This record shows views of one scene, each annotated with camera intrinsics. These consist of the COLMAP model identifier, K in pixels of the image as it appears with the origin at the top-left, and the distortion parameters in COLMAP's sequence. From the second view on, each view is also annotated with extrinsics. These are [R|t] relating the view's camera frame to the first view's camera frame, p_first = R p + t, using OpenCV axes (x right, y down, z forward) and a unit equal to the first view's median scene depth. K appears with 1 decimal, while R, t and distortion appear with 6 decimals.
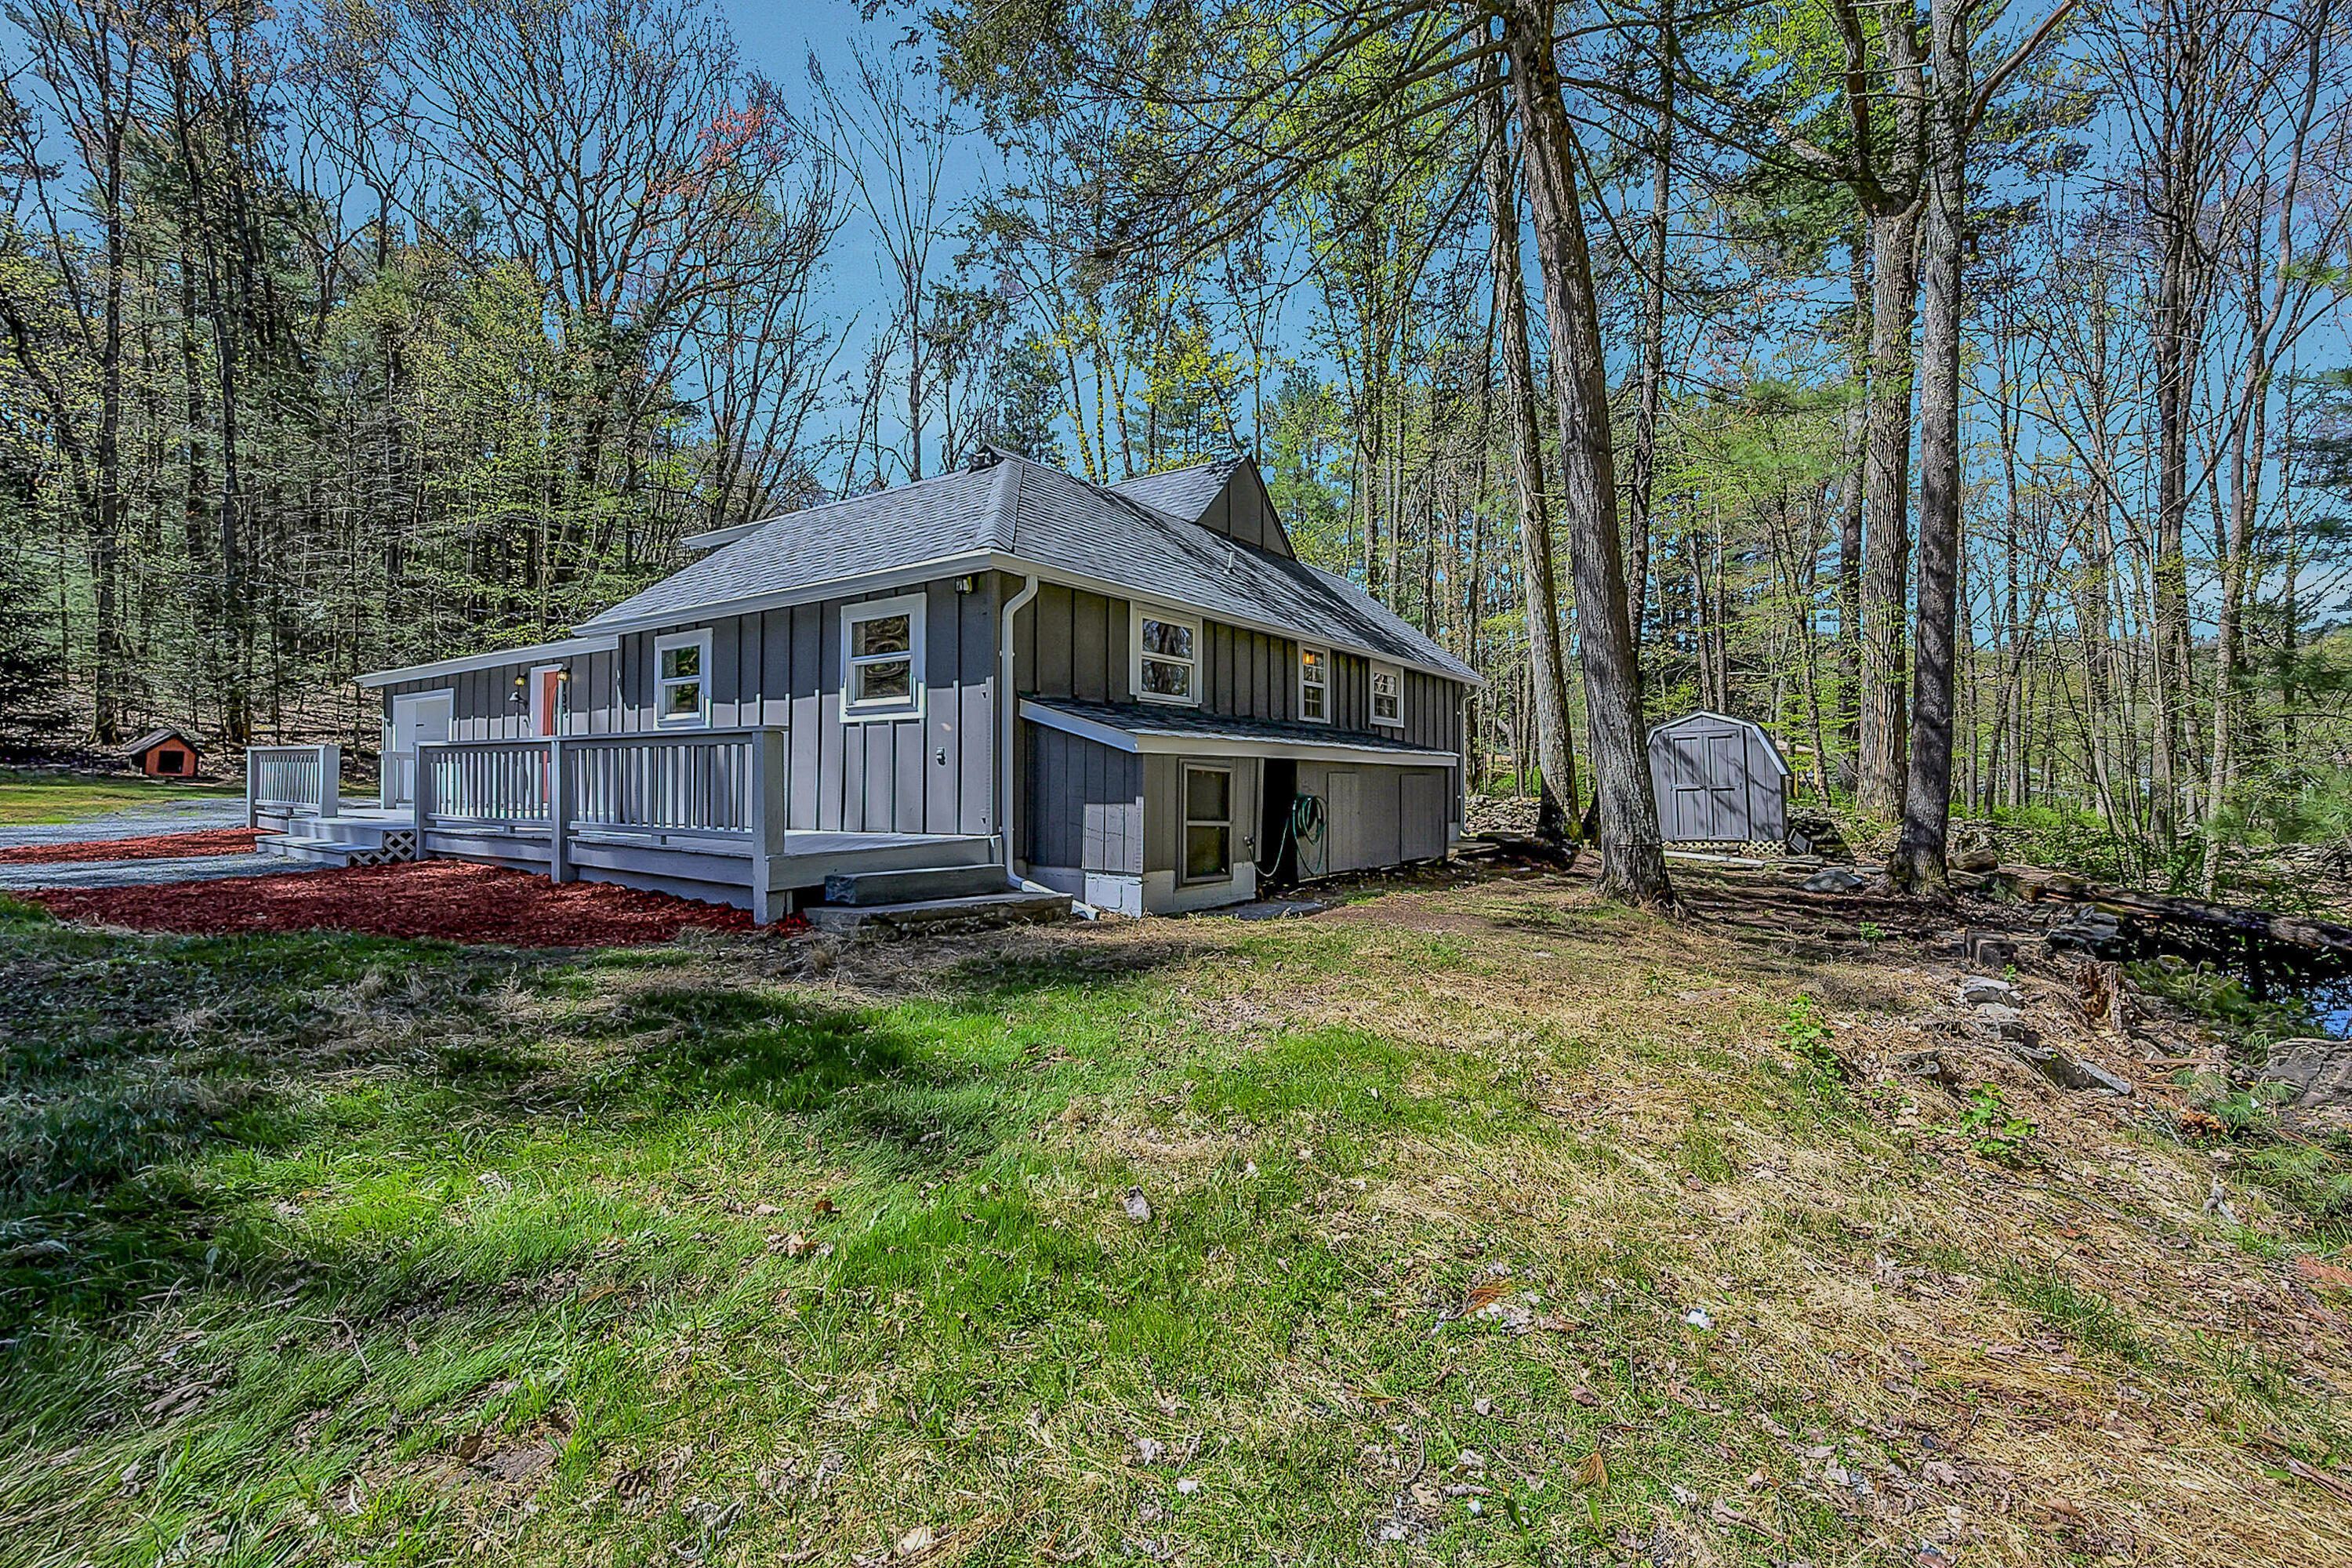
lens RADIAL K [[953.3, 0, 1300.8], [0, 953.3, 775.5], [0, 0, 1]] dist [-0.000617, -0.000161]
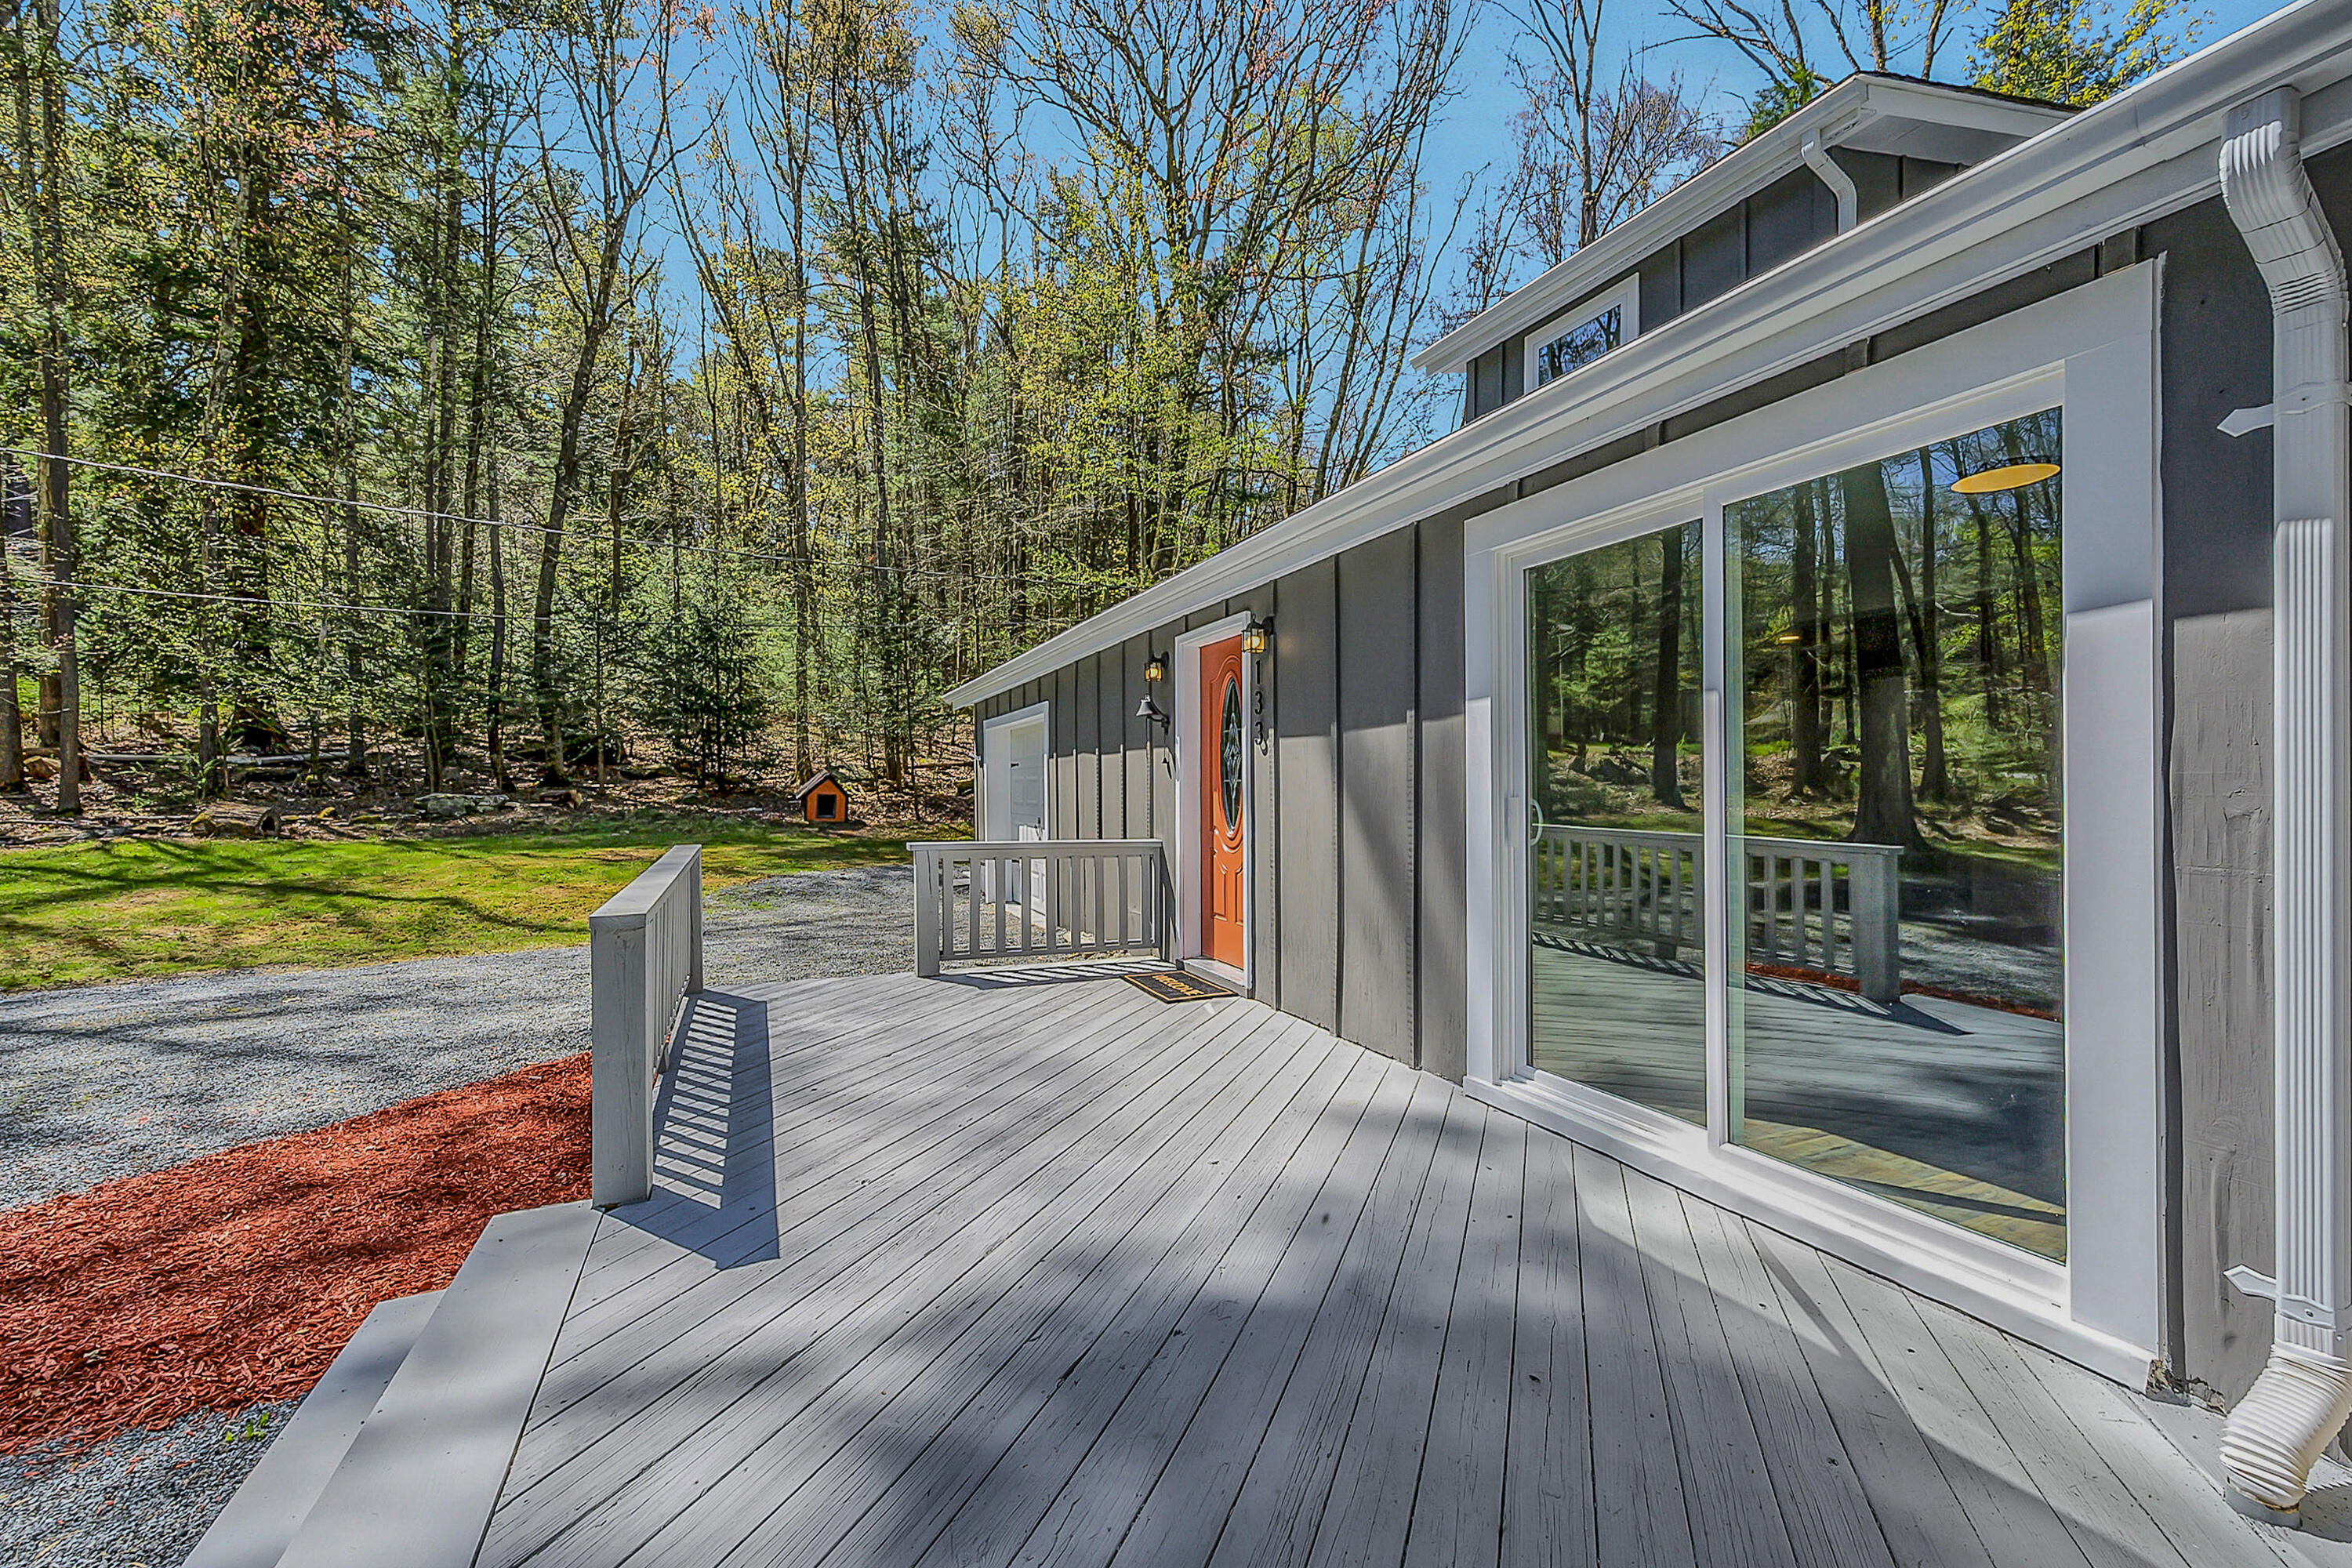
lens RADIAL K [[937.9, 0, 1176.0], [0, 937.9, 784.0], [0, 0, 1]] dist [0.000174, -0.000011]
pose [[0.815839, -0.004925, -0.578258, -0.394577], [0.006993, 0.999975, 0.001349, -0.033394], [0.578237, -0.005144, 0.815853, 0.459017]]
